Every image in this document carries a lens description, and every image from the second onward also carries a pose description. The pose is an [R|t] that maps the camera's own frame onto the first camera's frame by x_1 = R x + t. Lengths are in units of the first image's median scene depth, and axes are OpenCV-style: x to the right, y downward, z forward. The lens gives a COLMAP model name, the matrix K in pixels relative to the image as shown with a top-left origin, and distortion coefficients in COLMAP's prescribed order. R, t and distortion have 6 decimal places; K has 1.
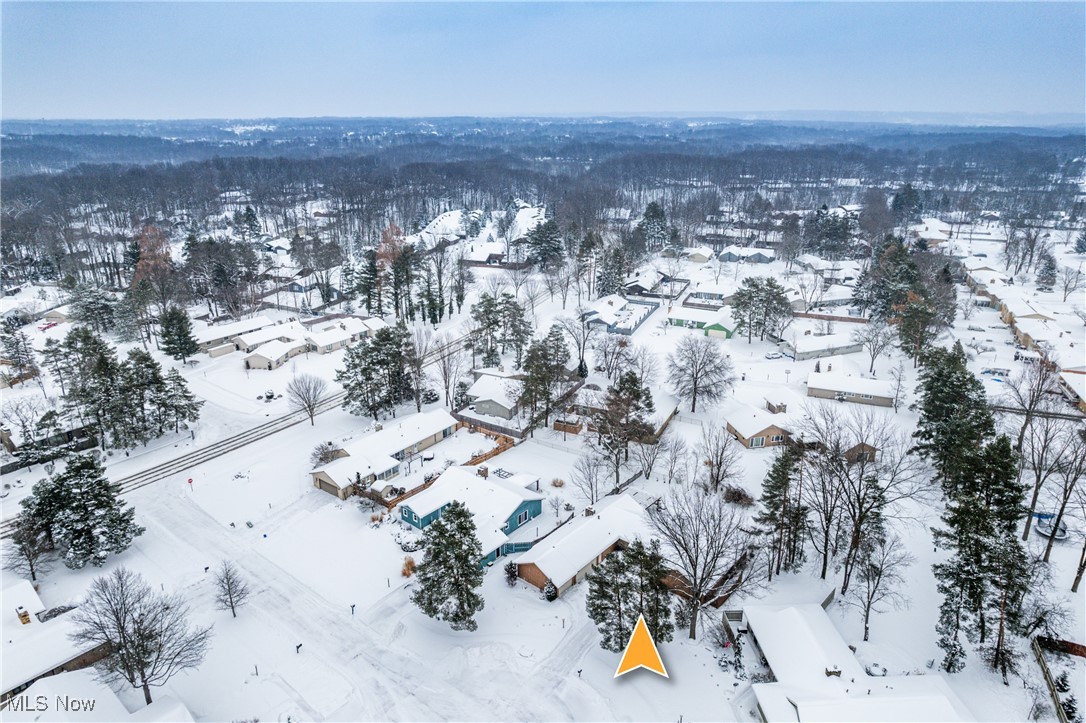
lens RADIAL K [[687.6, 0, 543.0], [0, 687.6, 361.5], [0, 0, 1]] dist [-0.003692, -0.001023]
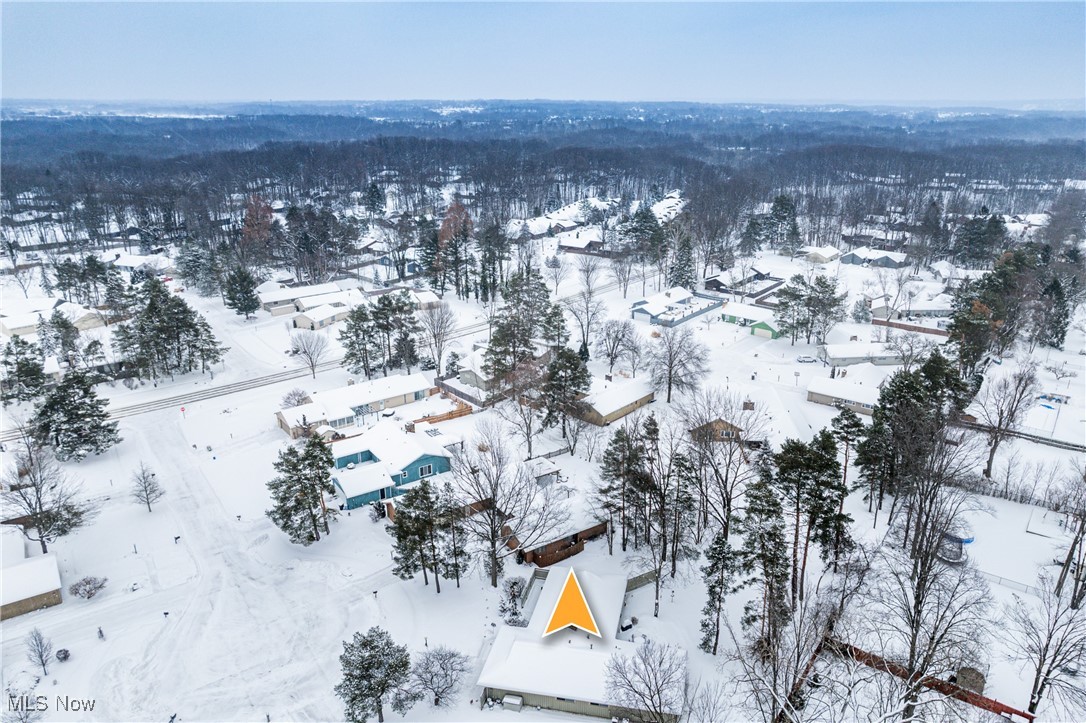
lens RADIAL K [[733.1, 0, 543.0], [0, 733.1, 361.5], [0, 0, 1]] dist [-0.014674, -0.000933]
pose [[0.970684, 0.090410, -0.222709, 0.229354], [-0.090446, 0.995851, 0.010061, 0.018300], [0.222695, 0.010377, 0.974833, -0.041502]]
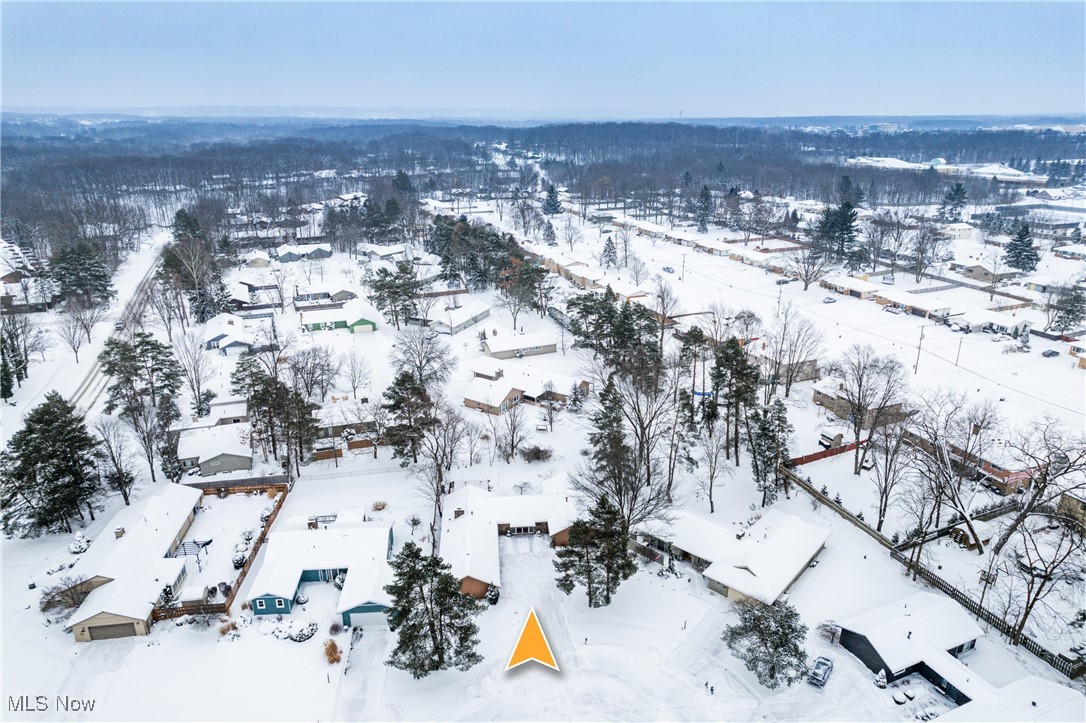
lens RADIAL K [[687.6, 0, 543.0], [0, 687.6, 361.5], [0, 0, 1]] dist [-0.003692, -0.001023]
pose [[0.724571, -0.242246, 0.645223, -0.259038], [0.238152, 0.966527, 0.095440, -0.033436], [-0.646746, 0.084508, 0.758009, 0.097131]]
